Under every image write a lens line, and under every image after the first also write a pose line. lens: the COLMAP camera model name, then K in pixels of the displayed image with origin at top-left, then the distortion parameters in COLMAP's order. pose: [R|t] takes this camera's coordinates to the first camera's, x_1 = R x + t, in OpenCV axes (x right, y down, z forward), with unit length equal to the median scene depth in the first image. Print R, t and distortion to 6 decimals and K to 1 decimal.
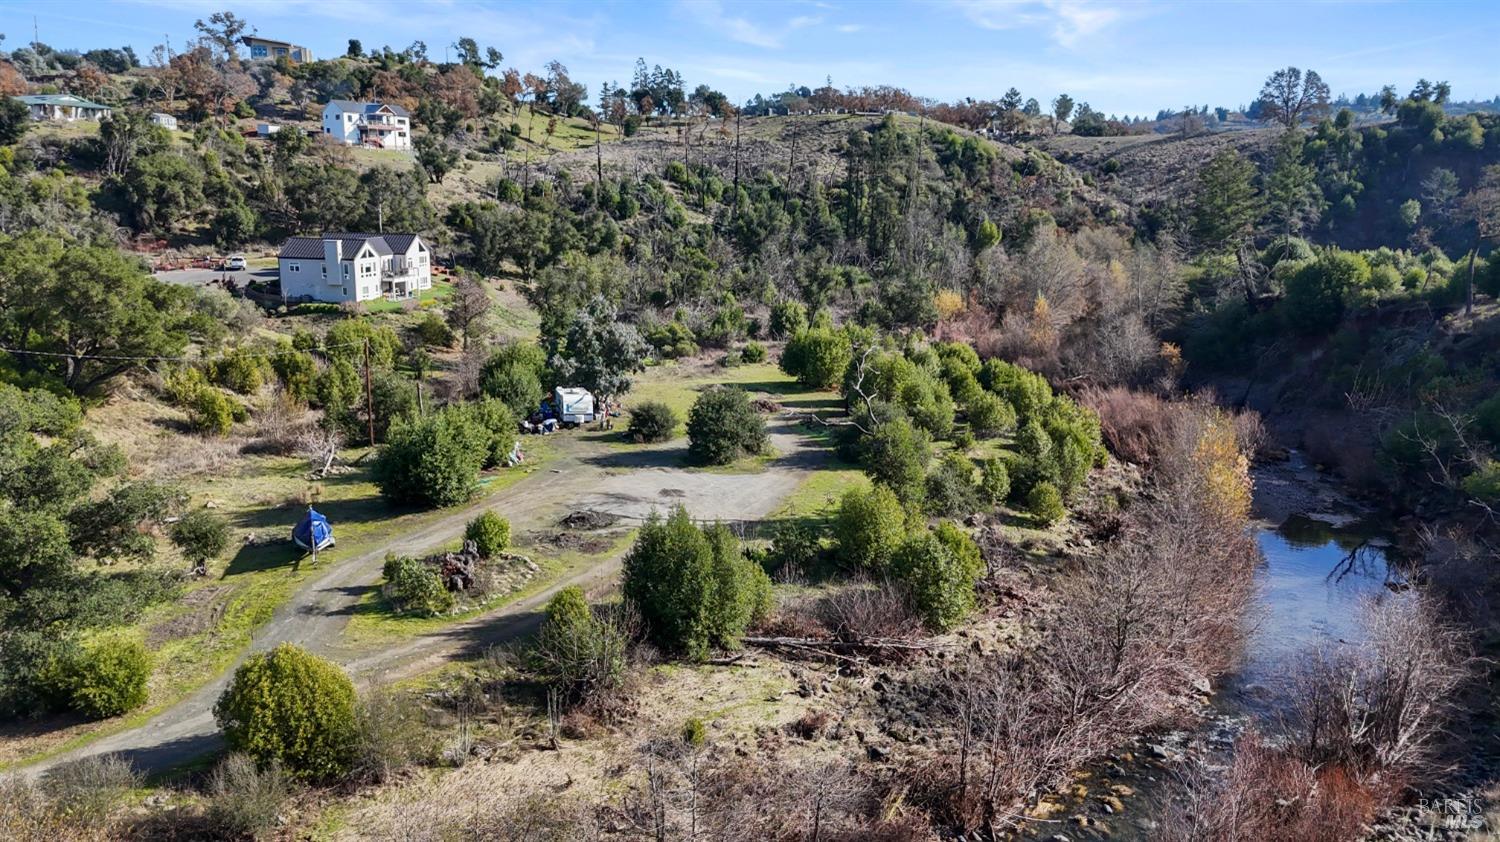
lens RADIAL K [[1093.8, 0, 753.4], [0, 1093.8, 419.3], [0, 0, 1]] dist [0.071793, -0.067567]
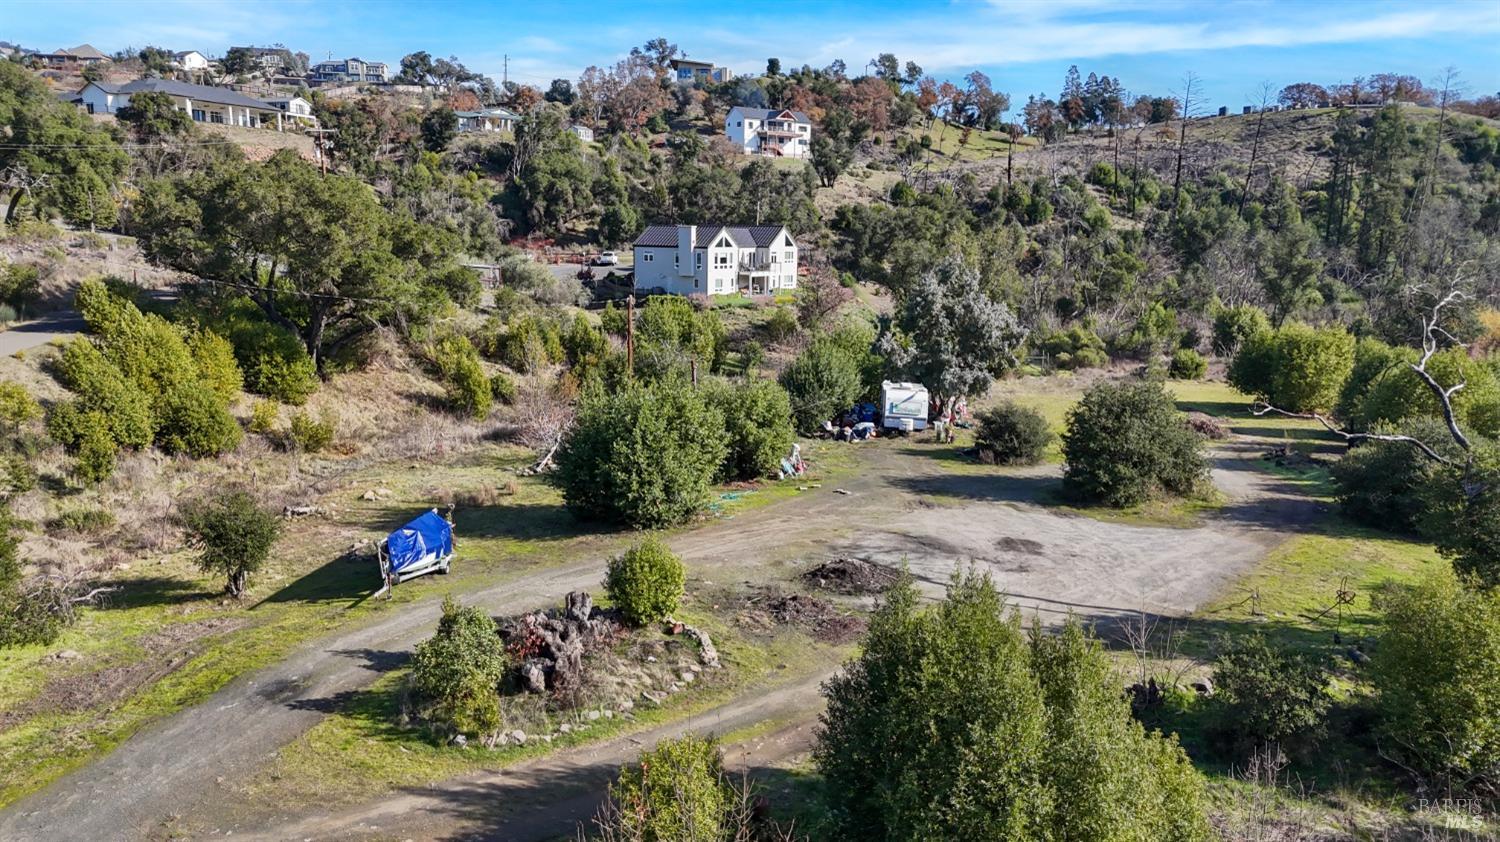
lens RADIAL K [[1093.8, 0, 749.6], [0, 1093.8, 422.7], [0, 0, 1]] dist [0.071793, -0.067567]
pose [[0.928953, 0.062158, -0.364943, 0.000168], [-0.075396, 0.996908, -0.022125, 0.011895], [0.362439, 0.048068, 0.930767, 0.182005]]
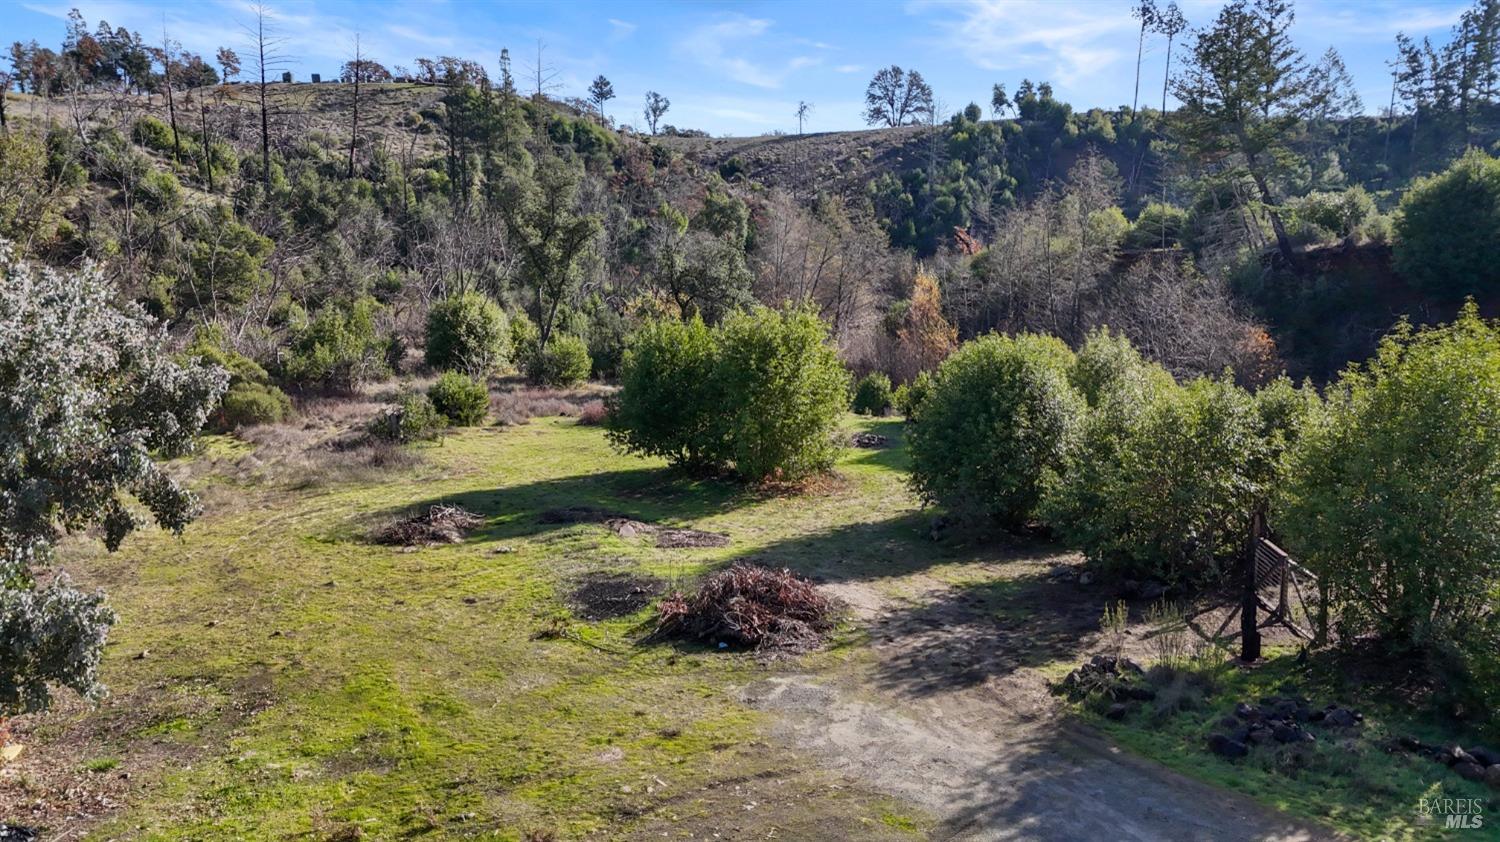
lens RADIAL K [[1093.8, 0, 749.0], [0, 1093.8, 420.9], [0, 0, 1]] dist [0.071793, -0.067567]
pose [[0.909821, -0.077420, 0.407714, -0.054219], [0.094441, 0.995293, -0.021751, -0.028962], [-0.404111, 0.058295, 0.912850, 0.493609]]
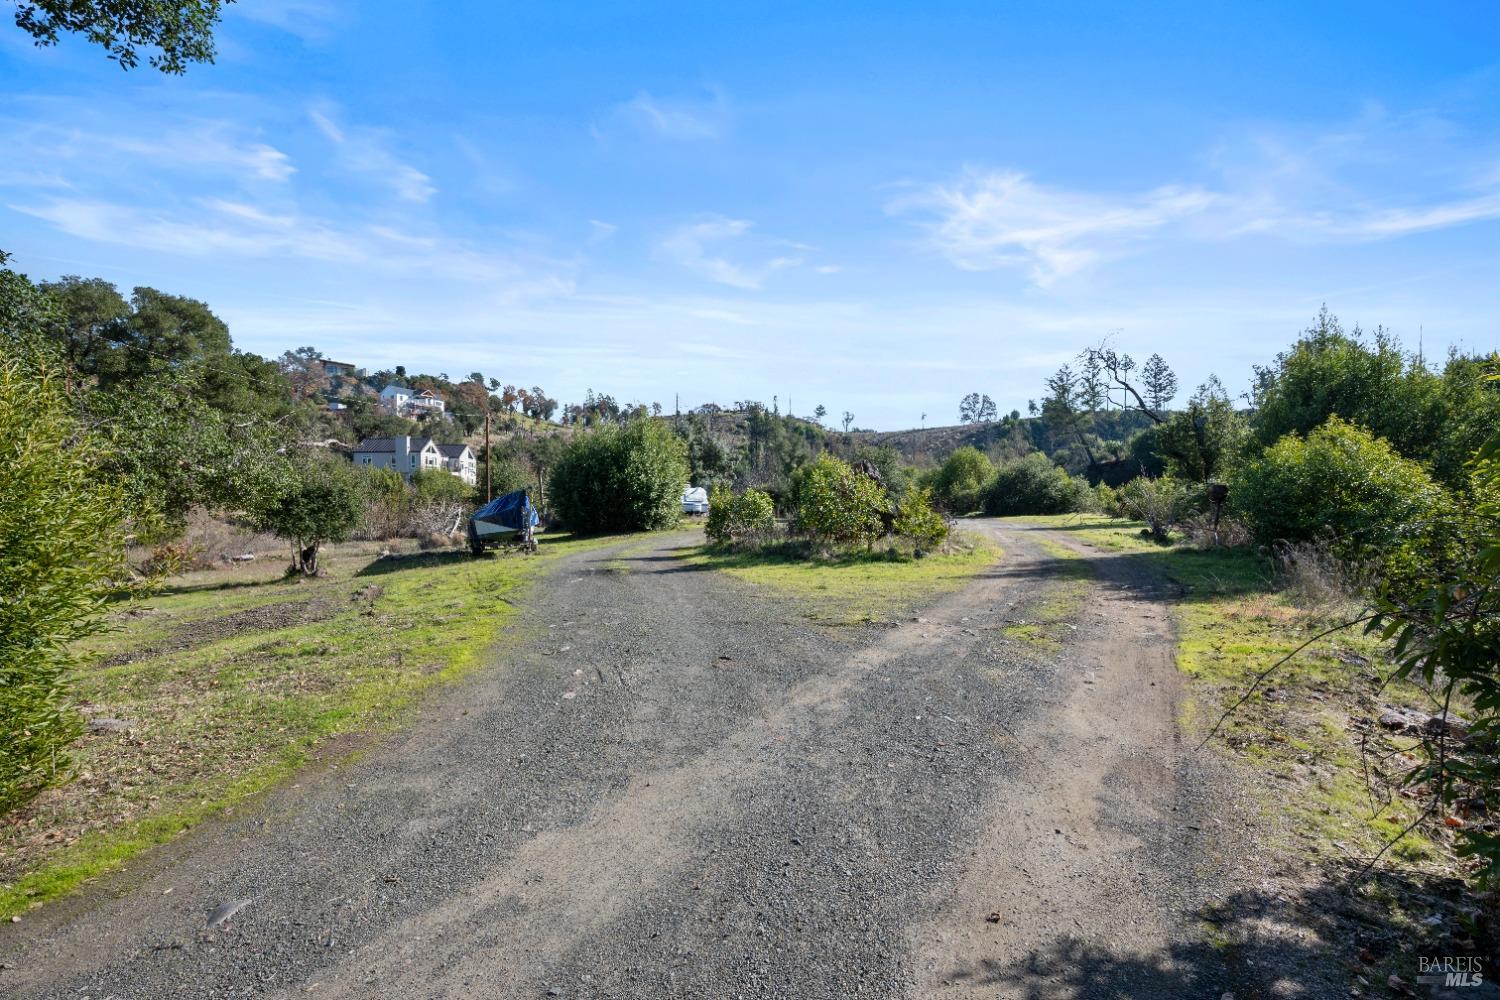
lens RADIAL K [[646.7, 0, 747.6], [0, 646.7, 500.9], [0, 0, 1]] dist [-0.000052, -0.000399]
pose [[0.983497, -0.023044, 0.179449, -0.124028], [0.058291, 0.979325, -0.193714, 0.062407], [-0.171275, 0.200977, 0.964507, 0.237027]]
